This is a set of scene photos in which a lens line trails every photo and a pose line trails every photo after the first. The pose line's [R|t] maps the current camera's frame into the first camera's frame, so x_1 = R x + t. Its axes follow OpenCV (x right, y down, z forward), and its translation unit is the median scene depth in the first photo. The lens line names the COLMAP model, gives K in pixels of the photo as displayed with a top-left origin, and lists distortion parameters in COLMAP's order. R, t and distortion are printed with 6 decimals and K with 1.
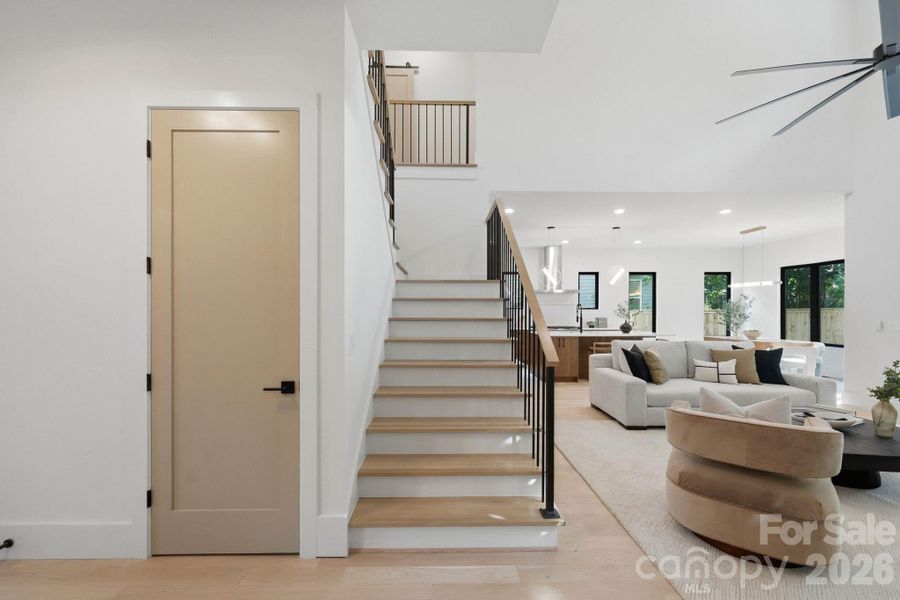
lens RADIAL K [[380.6, 0, 445.3], [0, 380.6, 306.6], [0, 0, 1]] dist [0.002100, 0.000435]
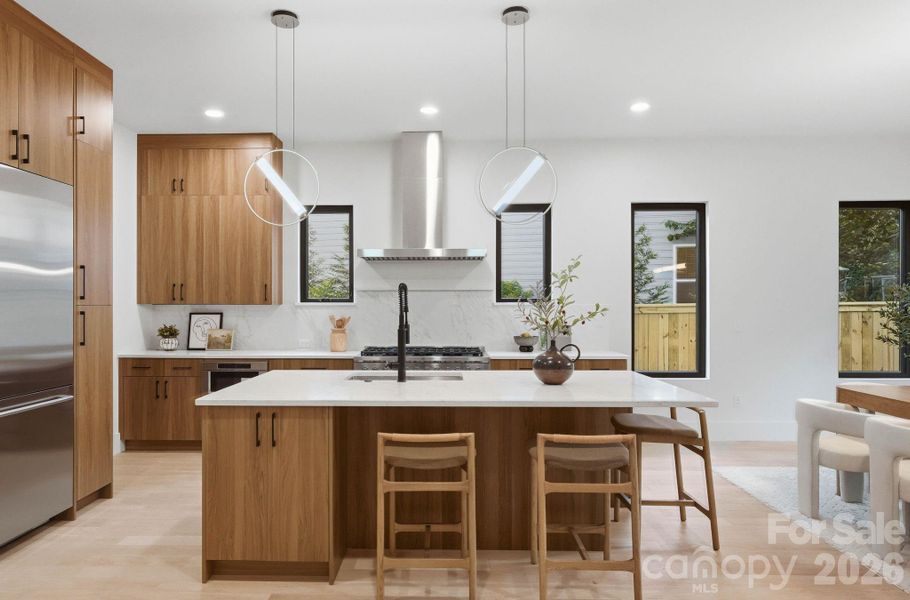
lens RADIAL K [[553.0, 0, 425.0], [0, 553.0, 302.3], [0, 0, 1]] dist [0.001248, -0.001213]
pose [[0.998884, -0.002020, -0.047186, 0.316502], [0.002207, 0.999990, 0.003907, 0.005054], [0.047178, -0.004007, 0.998878, 0.463538]]
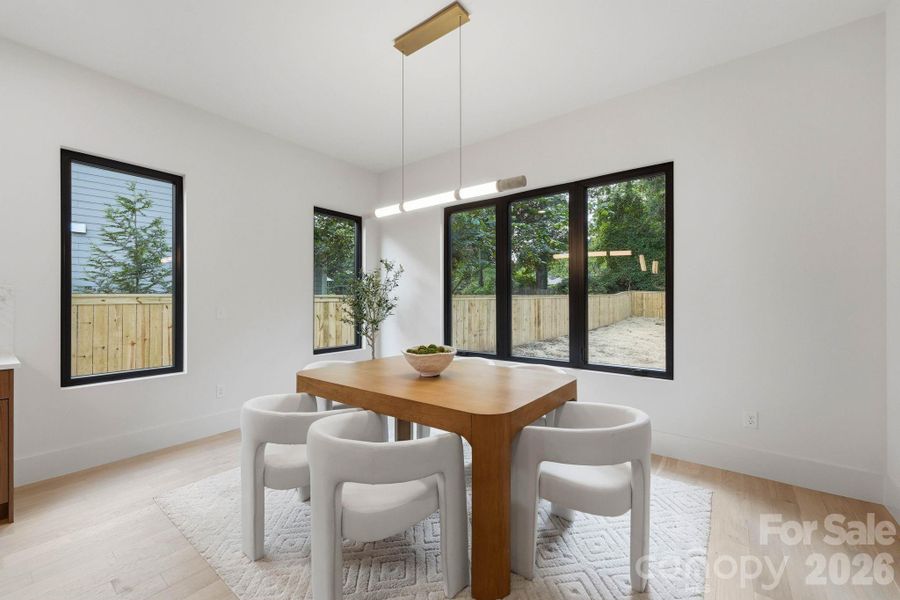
lens RADIAL K [[365.6, 0, 446.2], [0, 365.6, 301.6], [0, 0, 1]] dist [-0.001291, 0.000016]
pose [[0.625496, -0.000246, 0.780228, 0.468323], [-0.004205, 0.999984, 0.003687, 0.018824], [-0.780216, -0.005587, 0.625485, 0.647900]]
